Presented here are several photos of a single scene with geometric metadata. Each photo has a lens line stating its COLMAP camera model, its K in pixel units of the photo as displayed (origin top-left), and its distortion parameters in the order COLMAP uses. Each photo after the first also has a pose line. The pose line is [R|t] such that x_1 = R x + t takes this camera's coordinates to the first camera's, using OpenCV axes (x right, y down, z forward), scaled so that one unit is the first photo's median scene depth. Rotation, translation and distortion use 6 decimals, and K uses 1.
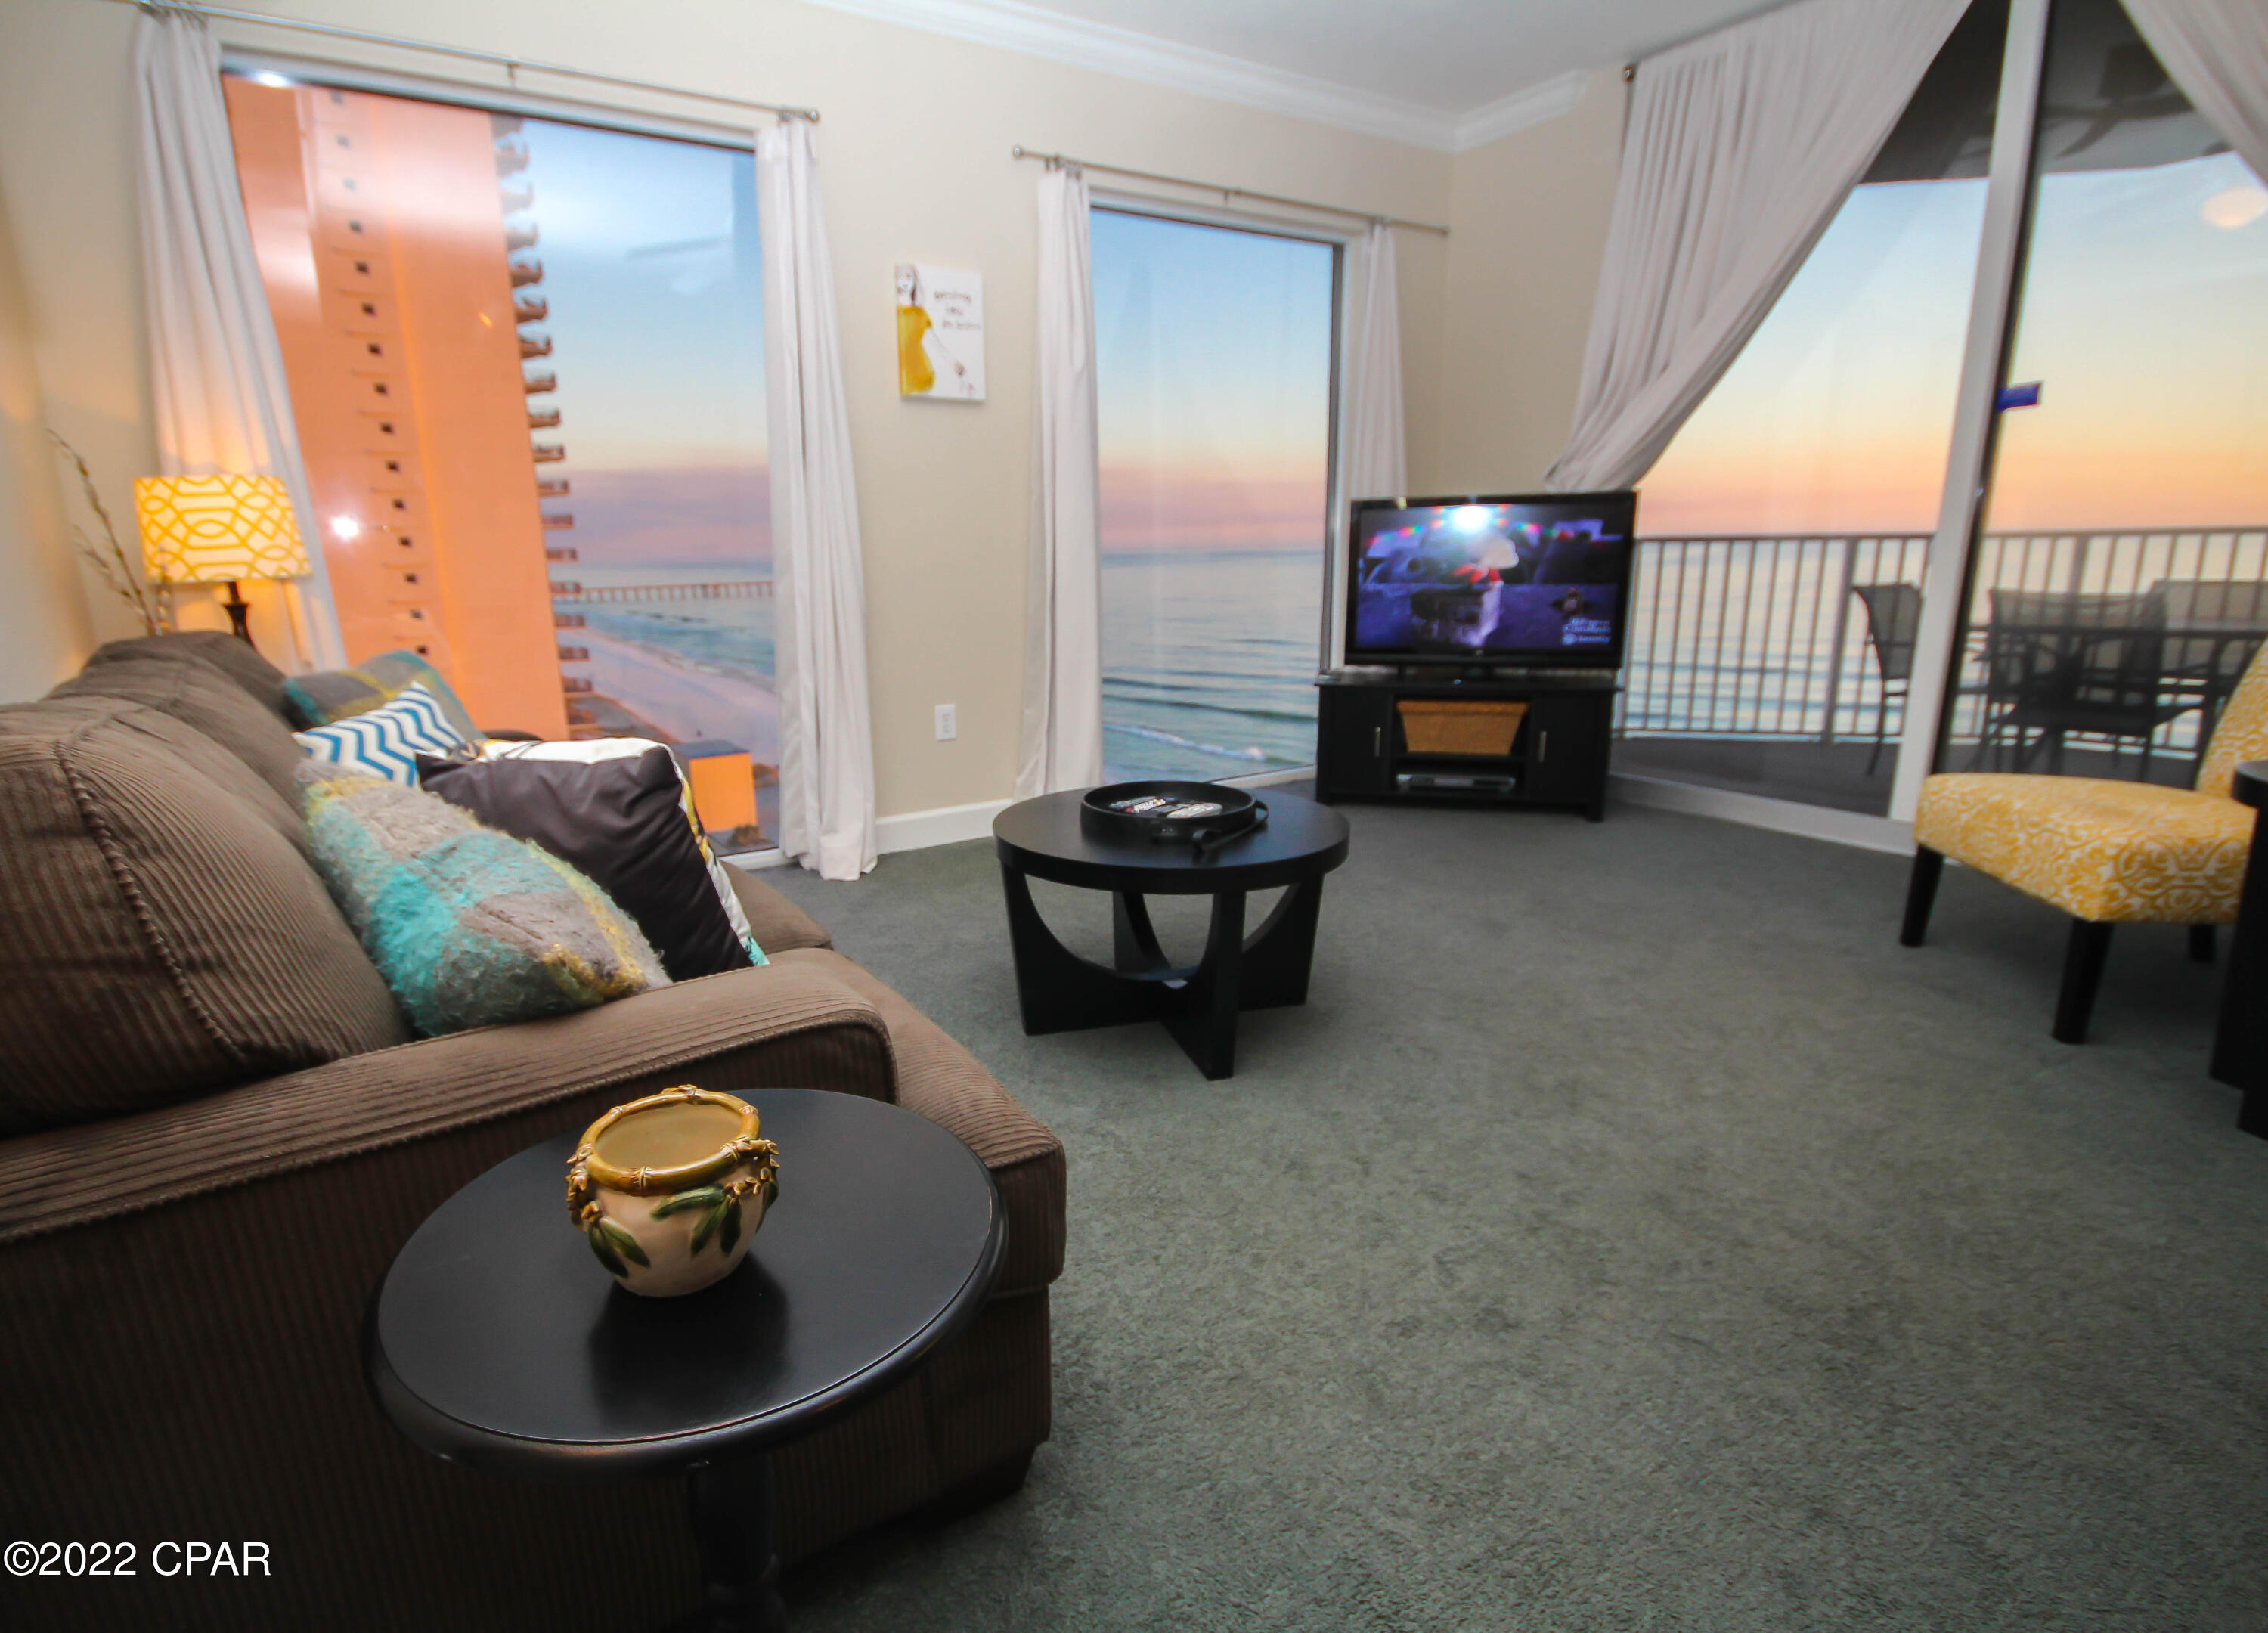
lens RADIAL K [[1124.1, 0, 1049.8], [0, 1124.1, 827.8], [0, 0, 1]] dist [-0.000731, -0.002055]
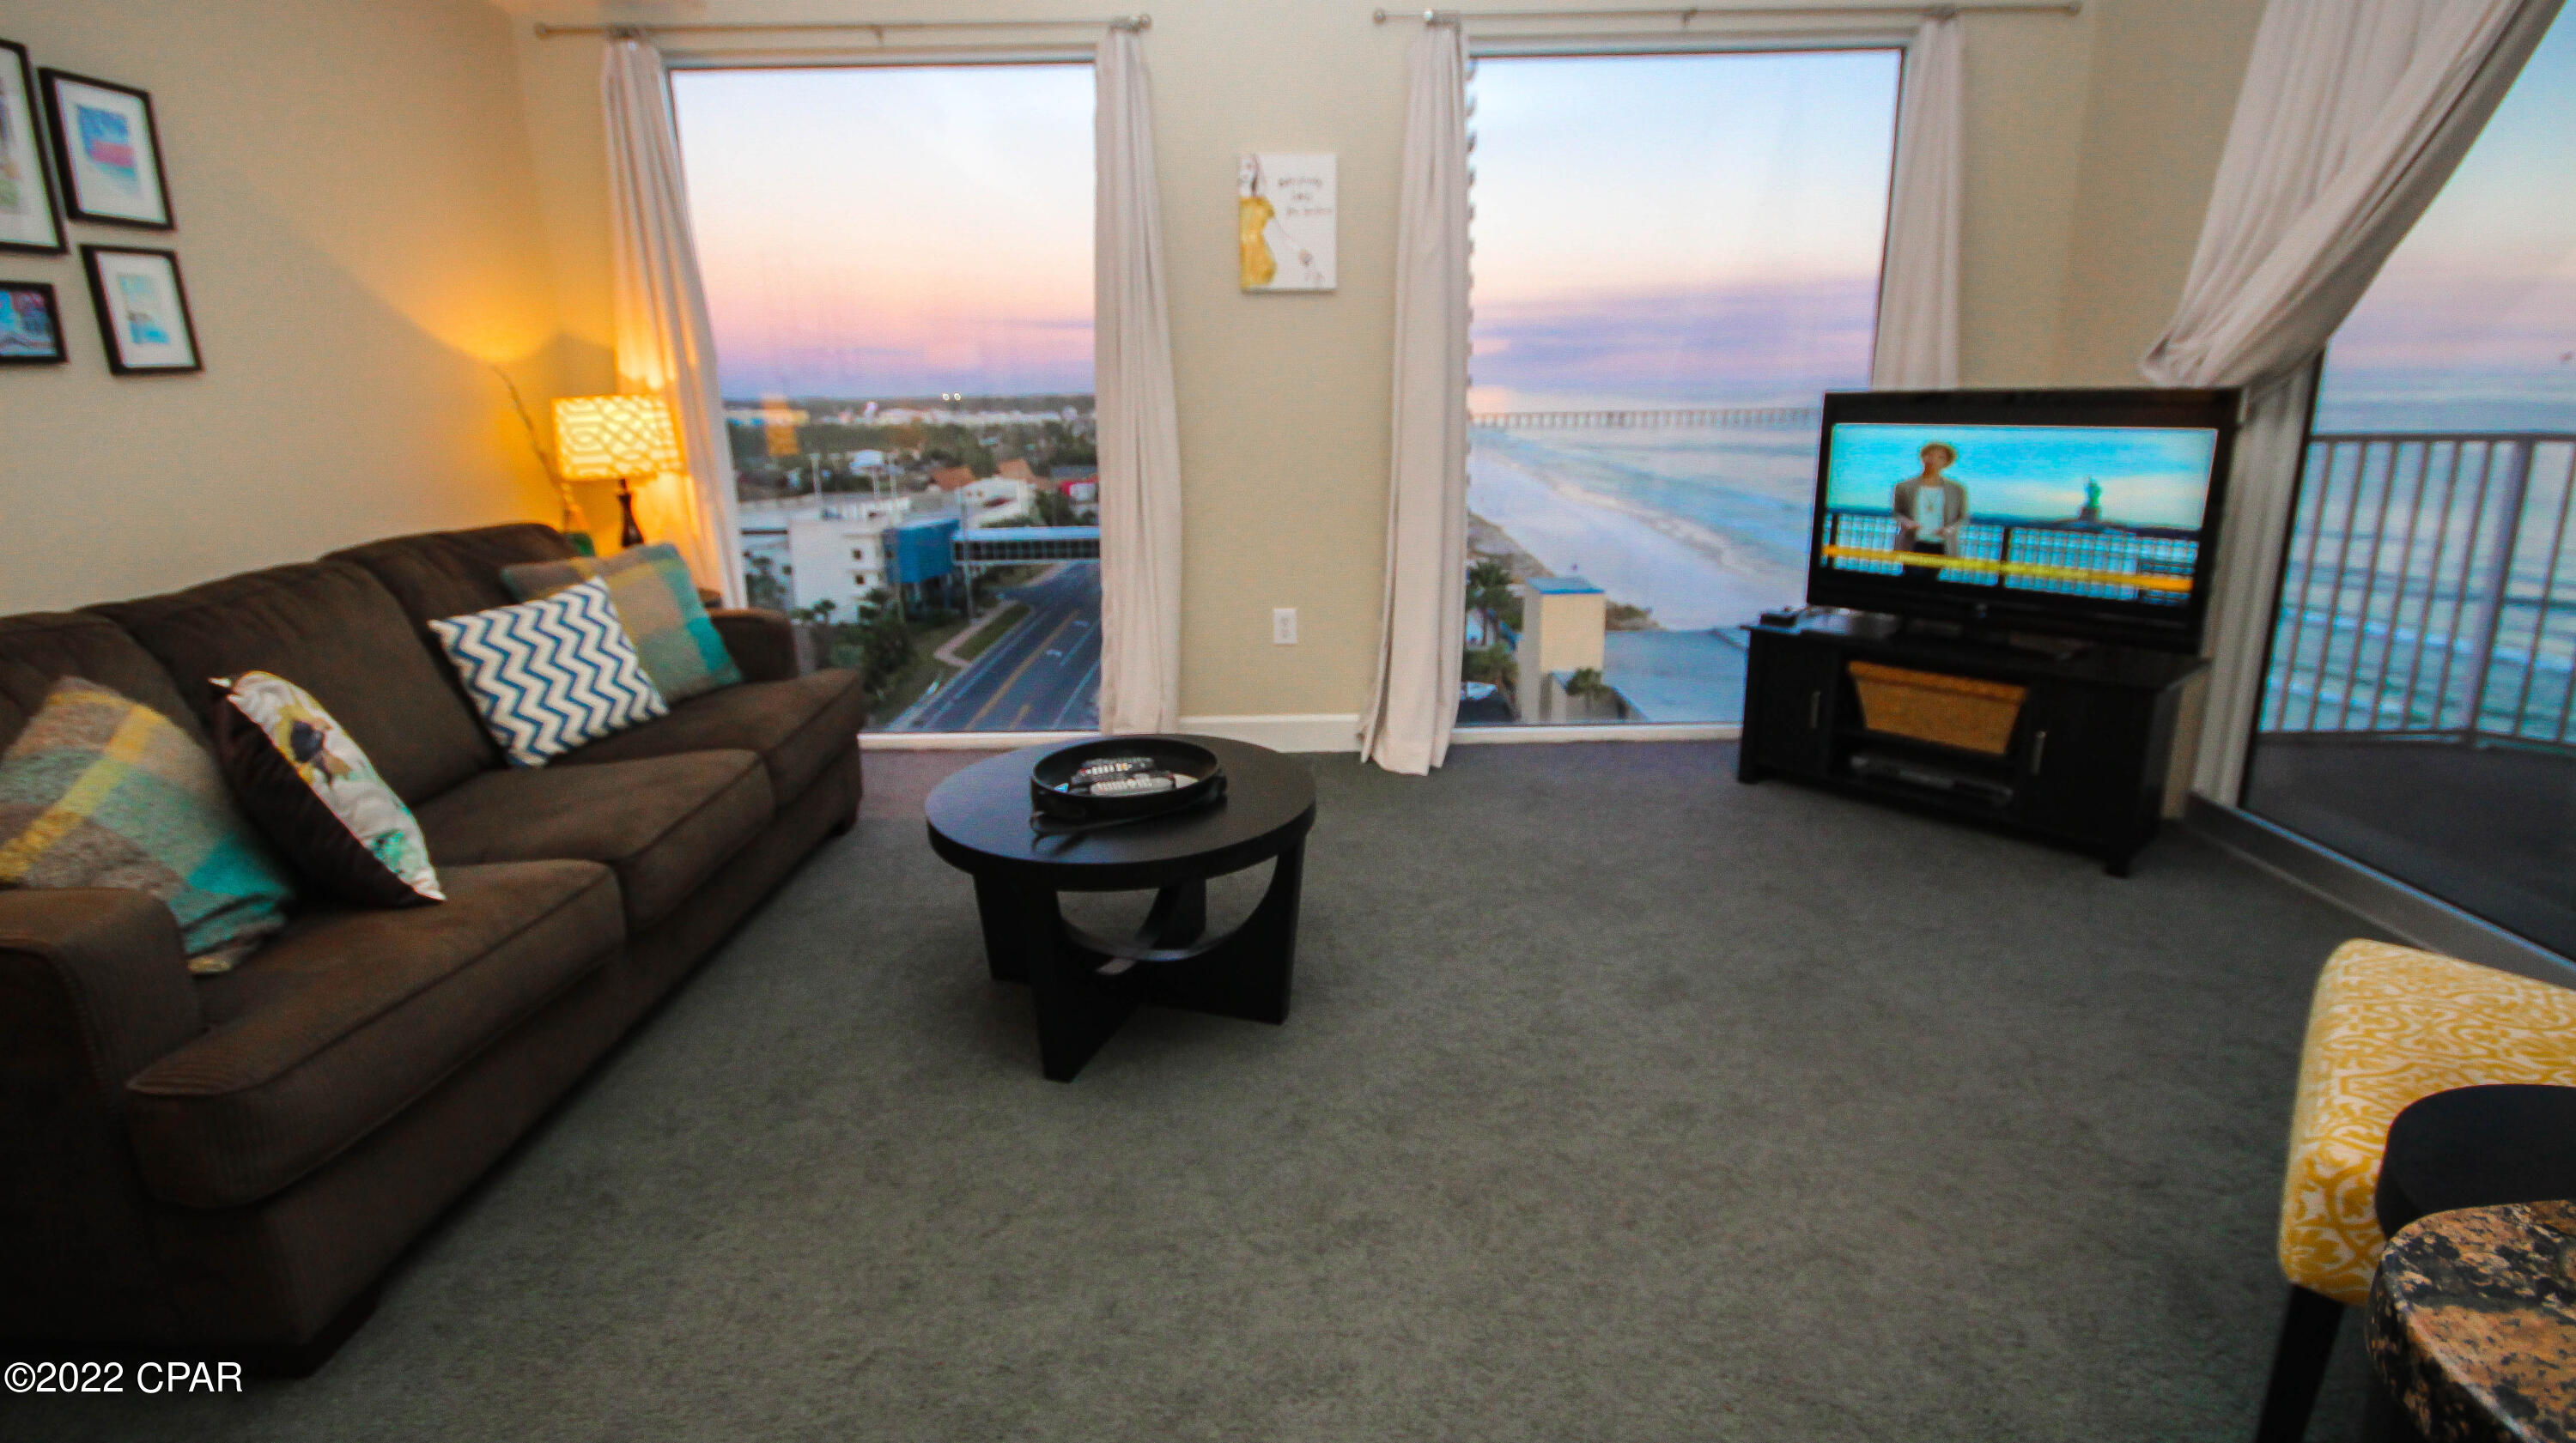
lens RADIAL K [[1183.9, 0, 1290.0], [0, 1183.9, 677.3], [0, 0, 1]] dist [-0.001568, -0.002552]
pose [[0.852109, 0.131520, -0.506570, 0.454157], [-0.128151, 0.990878, 0.041694, -0.099825], [0.507433, 0.029390, 0.861190, 0.151221]]
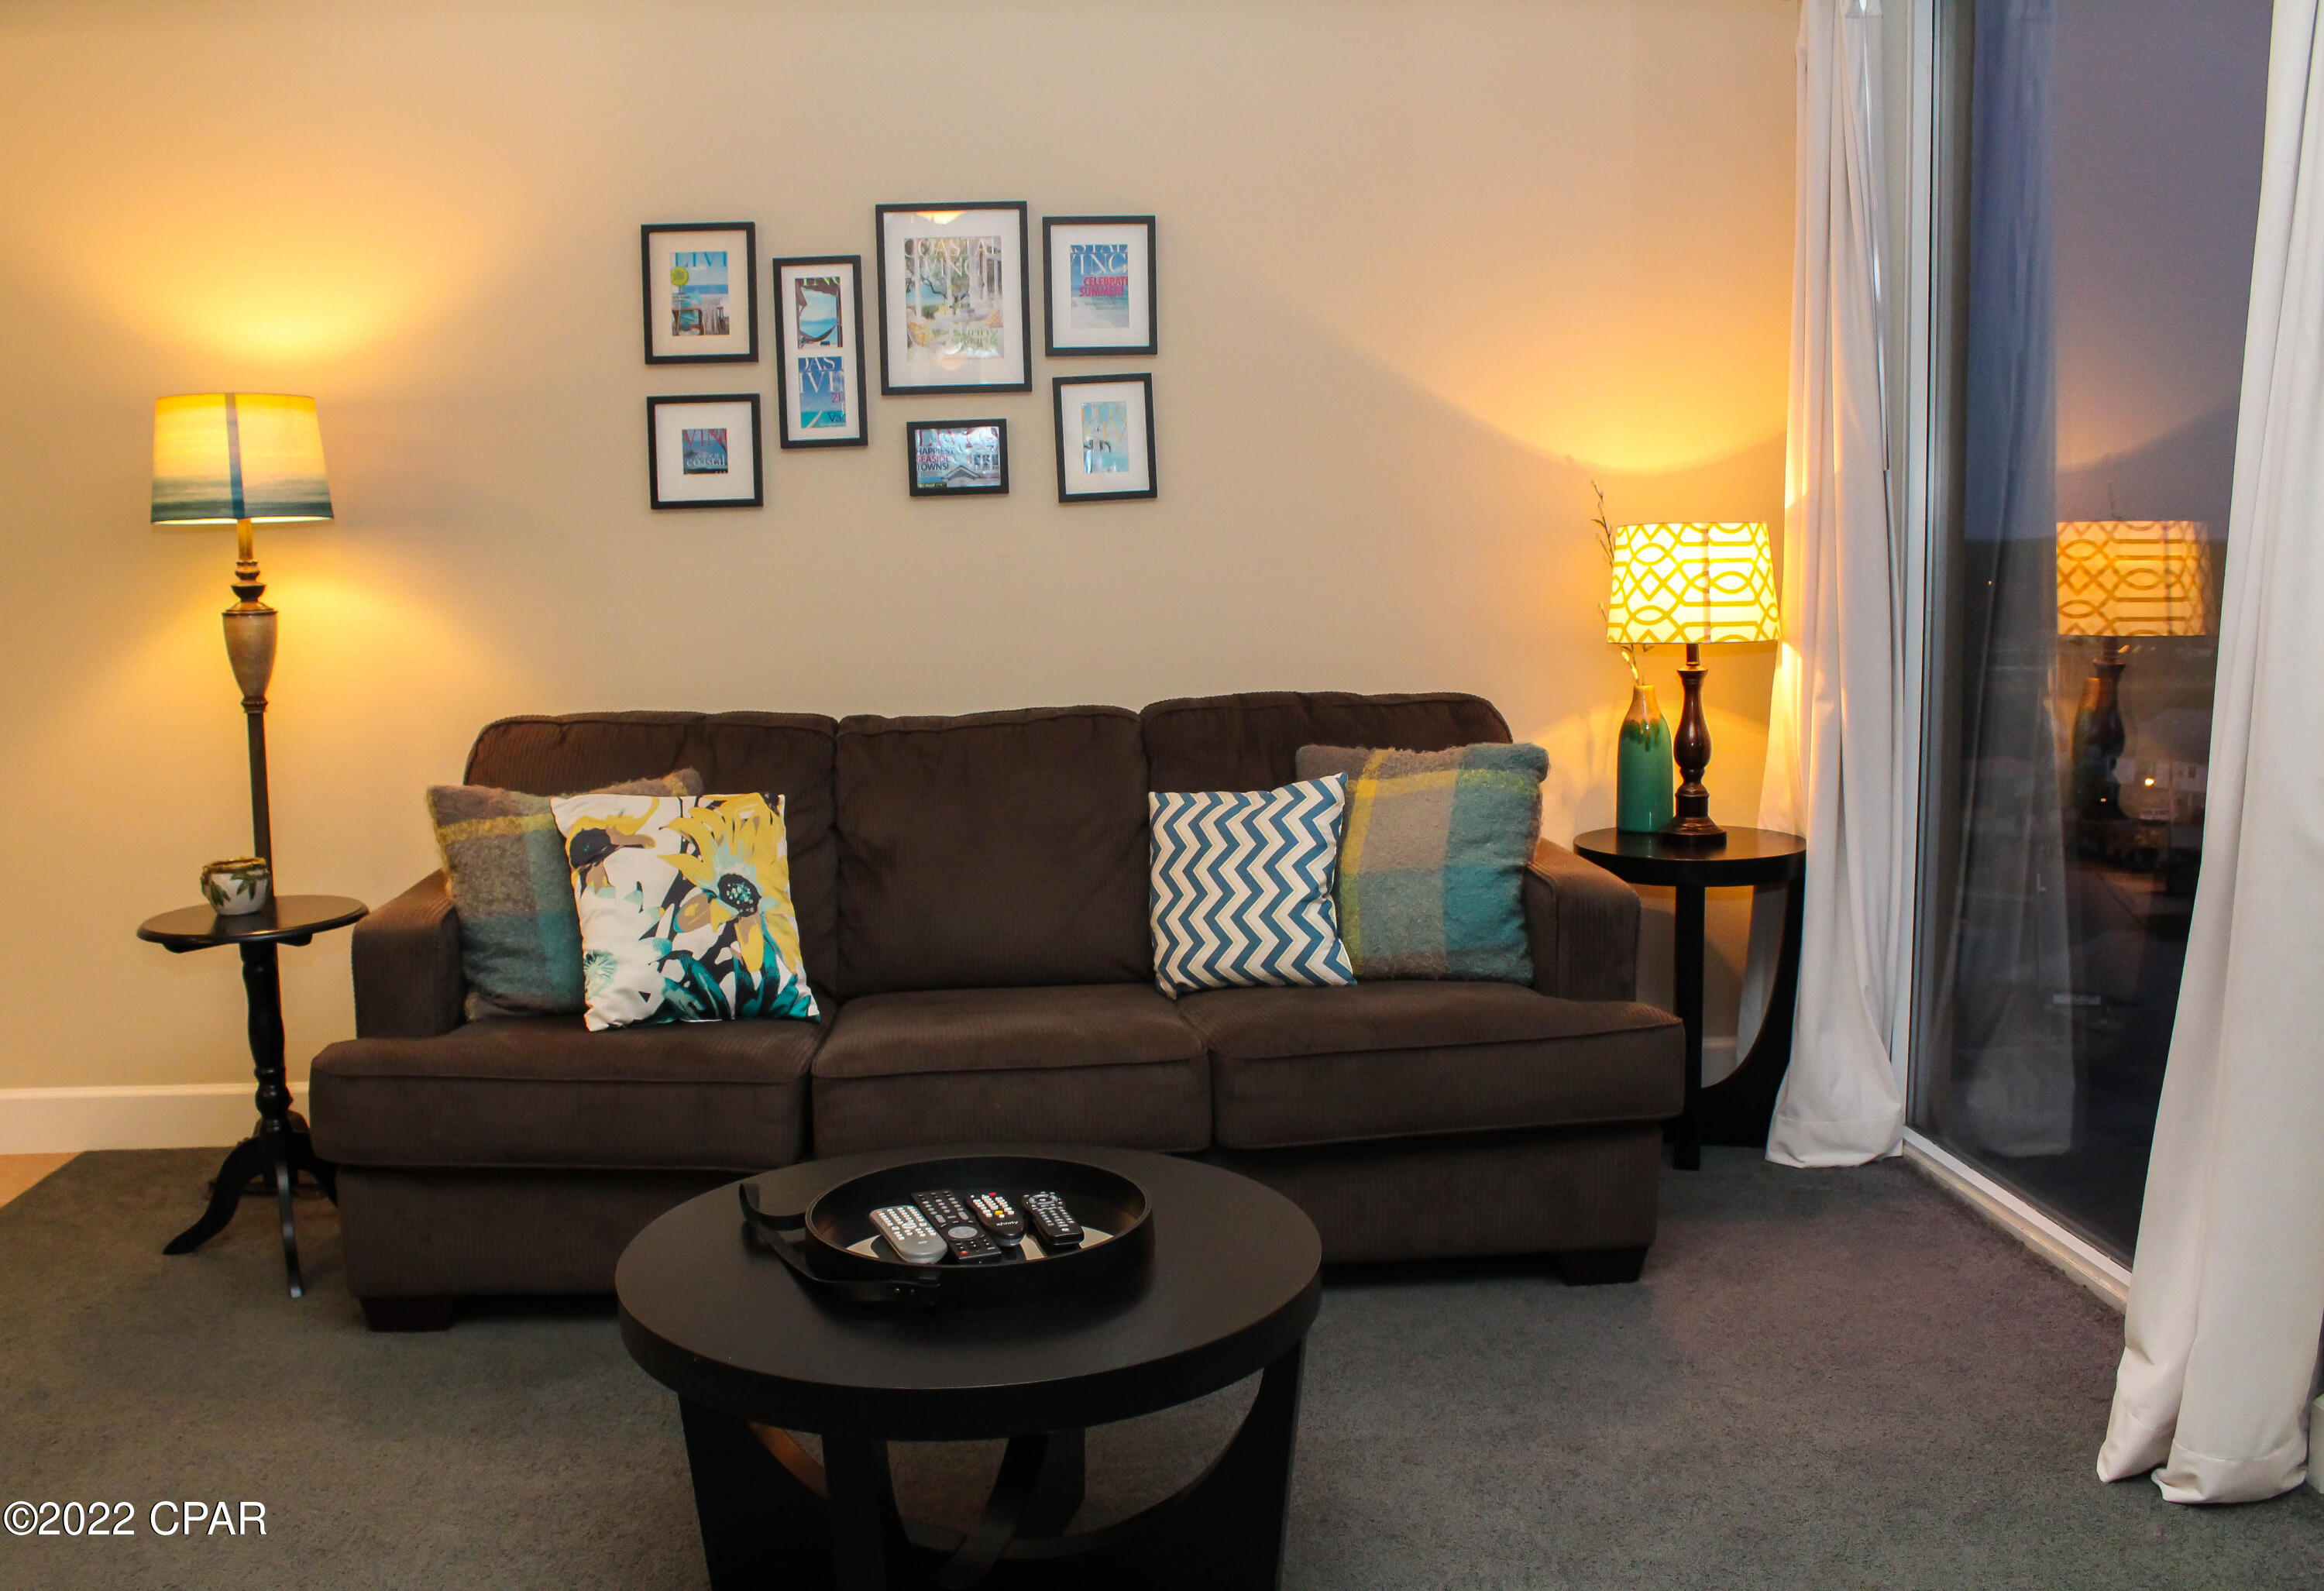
lens RADIAL K [[2012.8, 0, 1109.6], [0, 2012.8, 859.2], [0, 0, 1]] dist [-0.135030, 0.036383]
pose [[-0.470577, 0.165714, -0.866658, 0.531704], [-0.185933, 0.941528, 0.280988, -0.279129], [0.862546, 0.293367, -0.412249, 0.889057]]
